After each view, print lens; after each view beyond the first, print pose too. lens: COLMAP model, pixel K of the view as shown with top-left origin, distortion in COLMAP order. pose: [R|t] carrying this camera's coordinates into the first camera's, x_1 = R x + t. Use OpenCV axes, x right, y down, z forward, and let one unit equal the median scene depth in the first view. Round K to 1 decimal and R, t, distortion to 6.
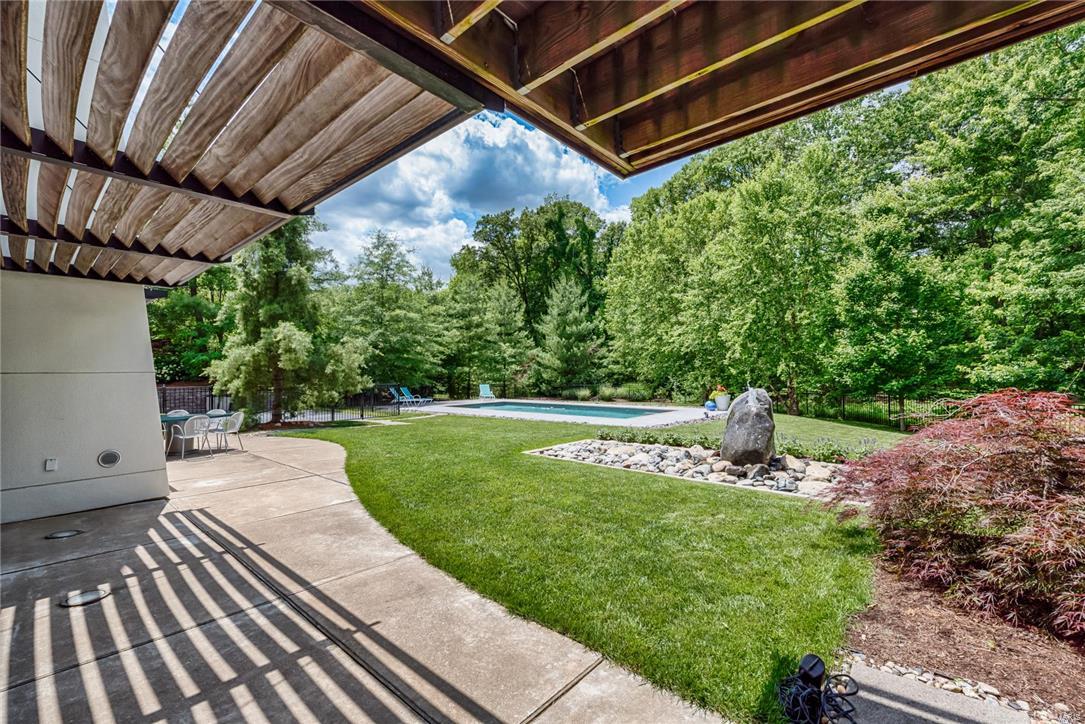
lens RADIAL K [[461.1, 0, 542.5], [0, 461.1, 362.0], [0, 0, 1]] dist [0.038553, -0.000015]
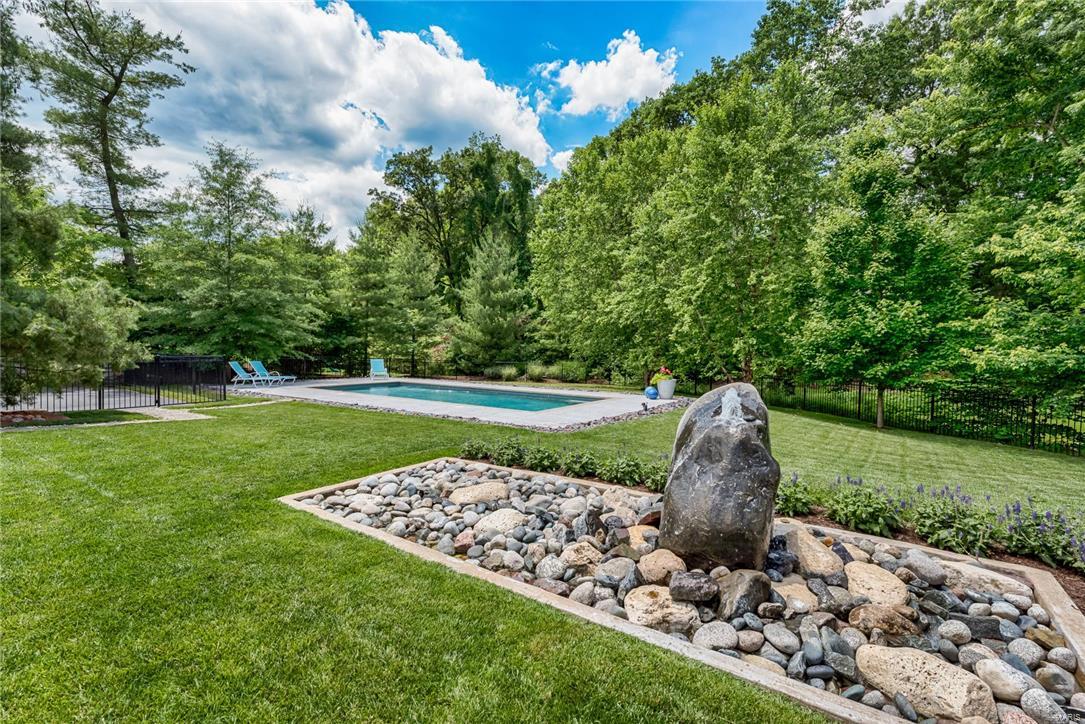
lens RADIAL K [[461.1, 0, 542.5], [0, 461.1, 362.0], [0, 0, 1]] dist [0.038553, -0.000015]
pose [[0.993840, 0.020721, 0.108867, 0.072782], [-0.026490, 0.998305, 0.051814, 0.005417], [-0.107609, -0.054379, 0.992705, 0.191362]]
